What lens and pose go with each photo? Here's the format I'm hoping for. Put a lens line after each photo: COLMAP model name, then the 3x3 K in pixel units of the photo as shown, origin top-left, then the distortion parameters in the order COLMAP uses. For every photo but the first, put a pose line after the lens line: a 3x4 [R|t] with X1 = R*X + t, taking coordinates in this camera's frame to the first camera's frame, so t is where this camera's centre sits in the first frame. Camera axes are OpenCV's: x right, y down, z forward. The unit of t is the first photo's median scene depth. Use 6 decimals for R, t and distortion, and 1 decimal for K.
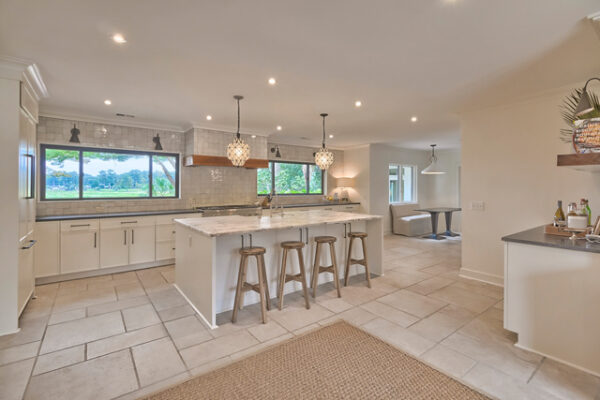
lens RADIAL K [[273.7, 0, 296.3], [0, 273.7, 188.9], [0, 0, 1]] dist [0.001101, -0.000022]
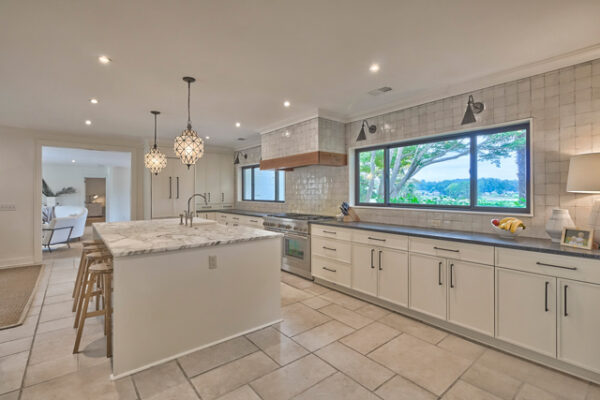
lens RADIAL K [[279.8, 0, 294.7], [0, 279.8, 189.3], [0, 0, 1]] dist [-0.000912, -0.000328]
pose [[0.036554, -0.016349, -0.999198, 0.586126], [-0.006684, 0.999840, -0.016604, -0.000501], [0.999309, 0.007285, 0.036438, 0.934217]]
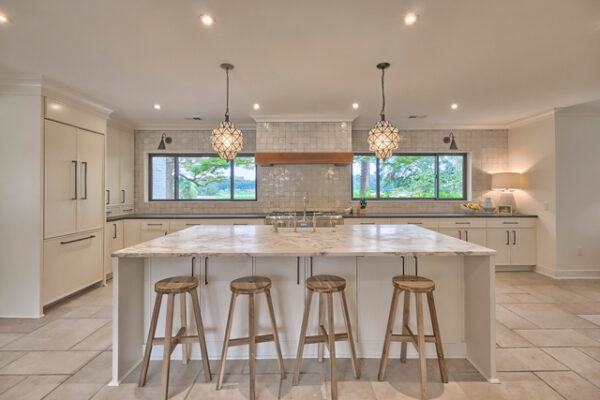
lens RADIAL K [[277.4, 0, 304.5], [0, 277.4, 189.2], [0, 0, 1]] dist [-0.001566, -0.000237]
pose [[0.806222, -0.004090, -0.591599, 0.240956], [-0.000862, 0.999967, -0.008088, 0.000759], [0.591613, 0.007031, 0.806192, 0.318751]]
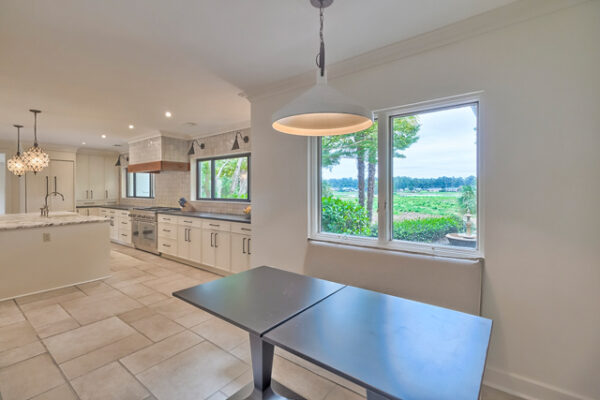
lens RADIAL K [[273.7, 0, 296.3], [0, 273.7, 188.9], [0, 0, 1]] dist [0.001101, -0.000022]
pose [[0.267711, -0.005364, -0.963484, 0.923808], [-0.006038, 0.999956, -0.007244, -0.007032], [0.963480, 0.007757, 0.267667, 1.213860]]
